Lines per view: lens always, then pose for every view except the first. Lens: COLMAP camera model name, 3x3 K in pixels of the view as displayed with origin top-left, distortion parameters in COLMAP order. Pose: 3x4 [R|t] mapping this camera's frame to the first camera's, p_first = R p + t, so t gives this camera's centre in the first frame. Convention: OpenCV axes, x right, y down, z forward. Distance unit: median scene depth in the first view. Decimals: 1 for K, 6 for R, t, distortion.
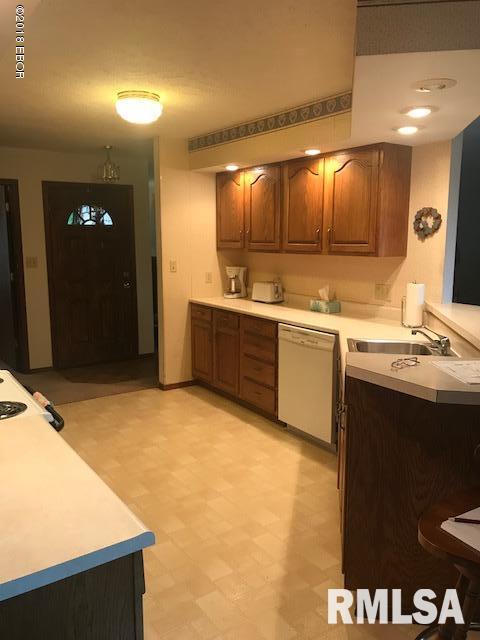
lens RADIAL K [[531.4, 0, 240.7], [0, 531.4, 318.2], [0, 0, 1]] dist [-0.001056, -0.002414]
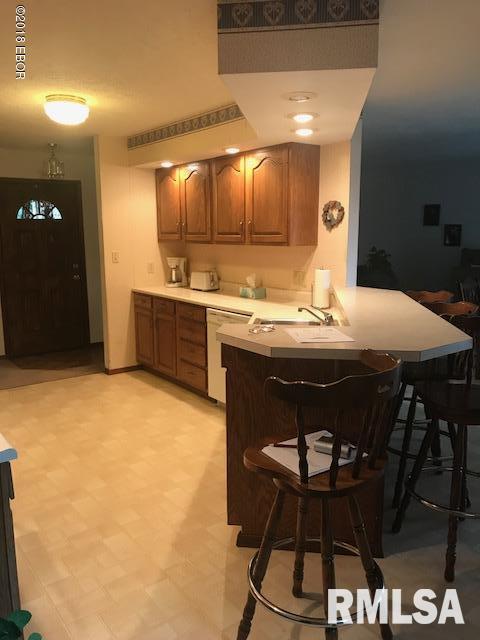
lens RADIAL K [[531.4, 0, 242.9], [0, 531.4, 319.2], [0, 0, 1]] dist [-0.001056, -0.002414]
pose [[0.998691, -0.014712, 0.048985, 0.087124], [0.014120, 0.999823, 0.012410, 0.018979], [-0.049159, -0.011703, 0.998722, -0.087438]]
